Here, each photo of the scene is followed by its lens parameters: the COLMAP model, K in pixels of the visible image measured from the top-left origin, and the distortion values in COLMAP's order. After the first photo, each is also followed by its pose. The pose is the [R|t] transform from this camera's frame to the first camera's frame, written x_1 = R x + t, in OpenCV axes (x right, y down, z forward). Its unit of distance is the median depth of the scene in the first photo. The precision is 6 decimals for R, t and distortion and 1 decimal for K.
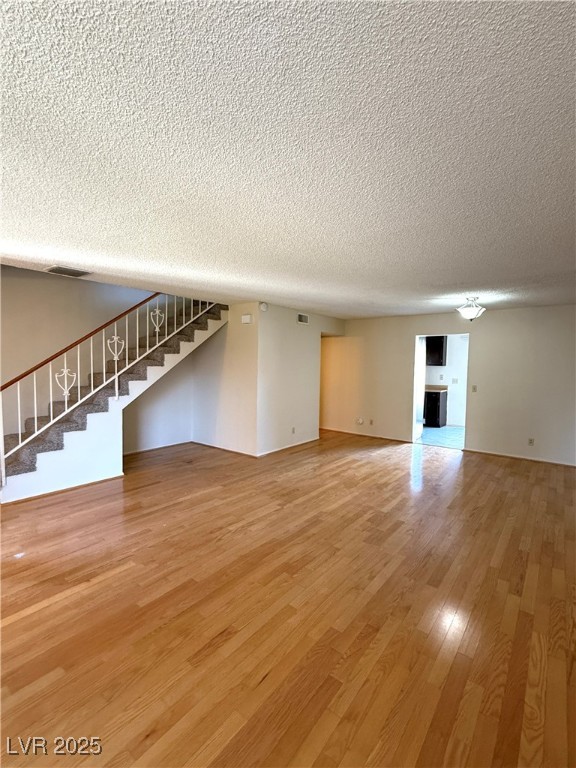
lens RADIAL K [[351.5, 0, 288.9], [0, 351.5, 387.4], [0, 0, 1]] dist [-0.000447, -0.000670]
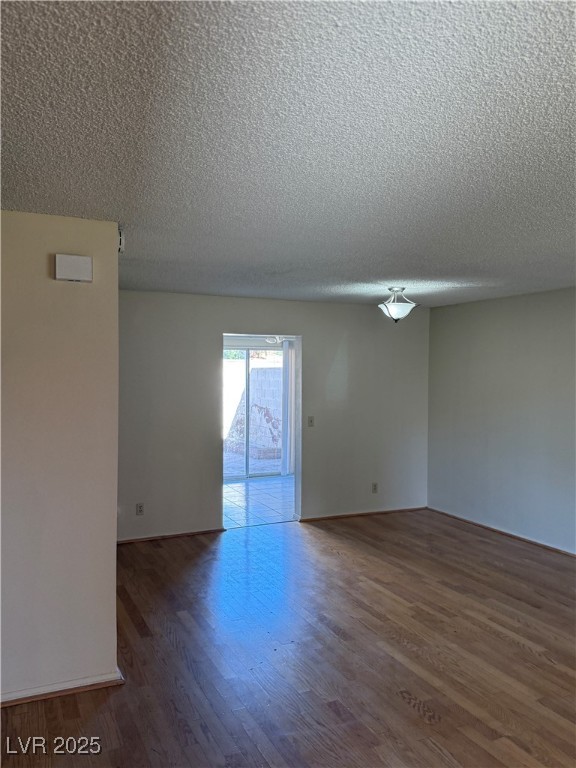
lens RADIAL K [[612.0, 0, 288.0], [0, 612.0, 384.0], [0, 0, 1]] dist [0.136608, -0.215666]
pose [[0.449349, -0.026077, 0.892976, -0.716981], [0.058085, 0.998312, -0.000076, -0.097444], [-0.891466, 0.051903, 0.450105, 0.760706]]
